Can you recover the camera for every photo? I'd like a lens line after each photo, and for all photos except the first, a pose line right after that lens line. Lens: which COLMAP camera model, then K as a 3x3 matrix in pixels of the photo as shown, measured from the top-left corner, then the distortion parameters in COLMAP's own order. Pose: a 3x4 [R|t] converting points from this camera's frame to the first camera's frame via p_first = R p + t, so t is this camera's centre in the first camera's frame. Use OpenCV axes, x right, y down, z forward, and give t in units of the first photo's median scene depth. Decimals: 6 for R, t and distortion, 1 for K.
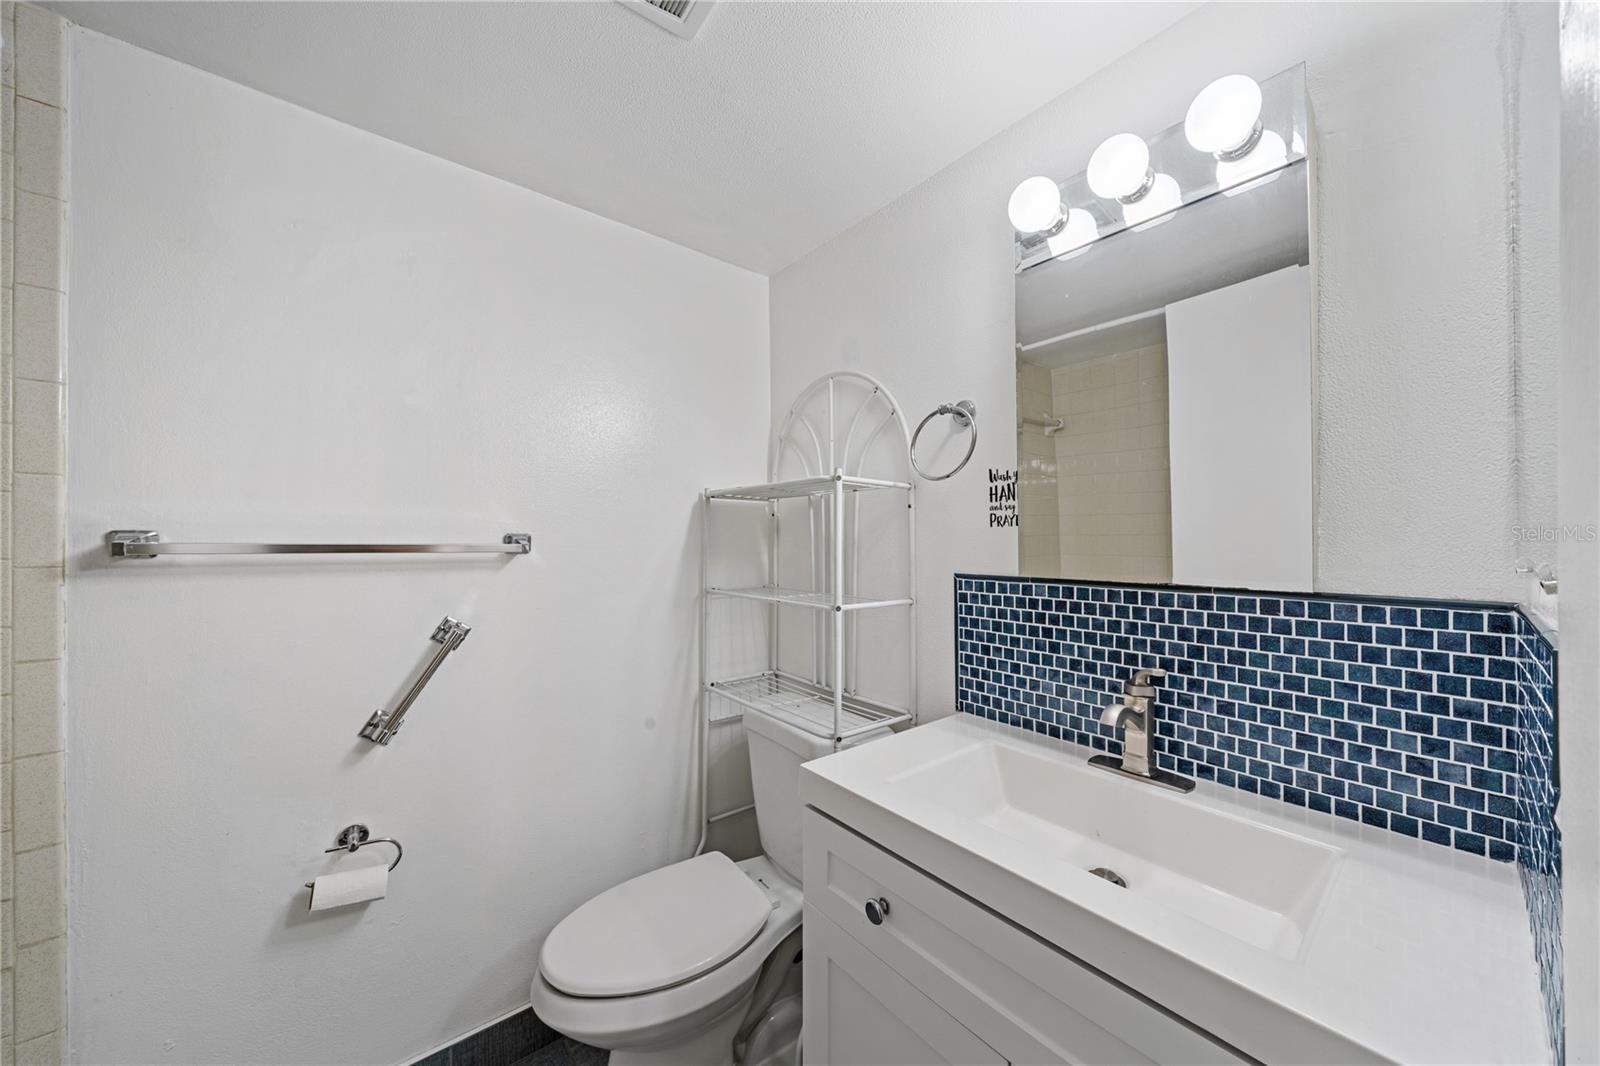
lens RADIAL K [[553.7, 0, 786.8], [0, 553.7, 532.1], [0, 0, 1]] dist [-0.008327, 0.000830]
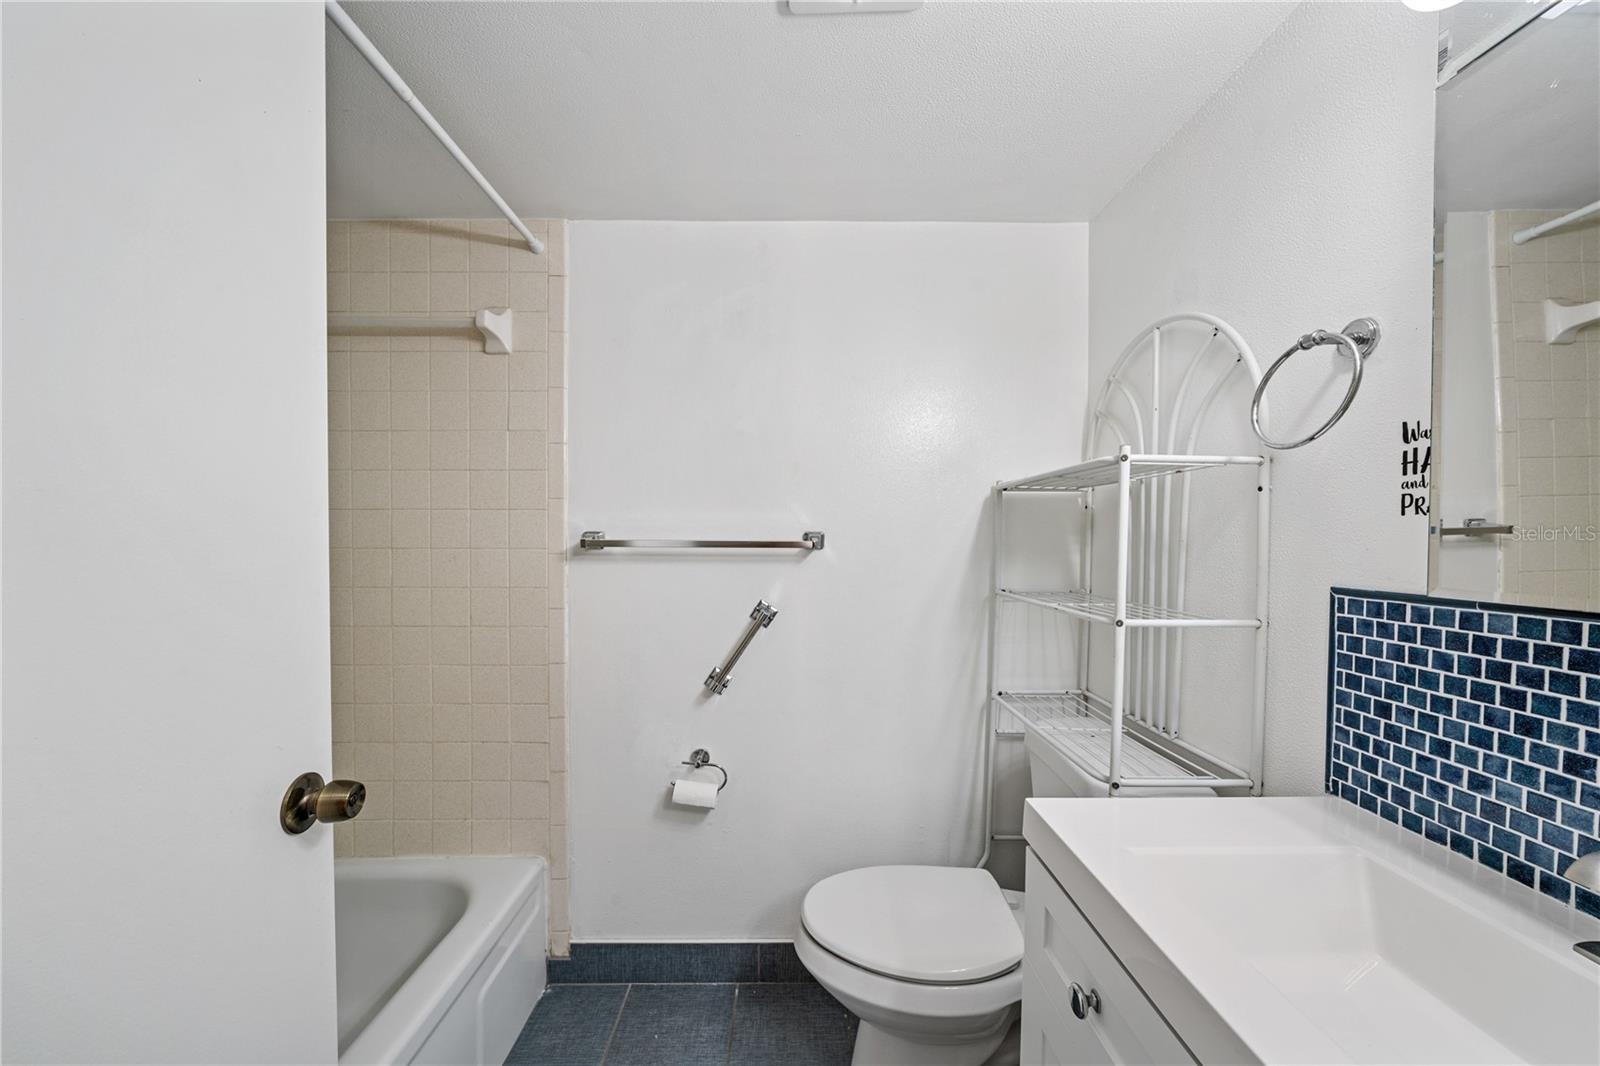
lens RADIAL K [[553.7, 0, 792.9], [0, 553.7, 544.9], [0, 0, 1]] dist [-0.008327, 0.000830]
pose [[0.783331, 0.007099, -0.621564, 0.210378], [0.010621, 0.999636, 0.024803, 0.001113], [0.621514, -0.026031, 0.782971, 0.086118]]
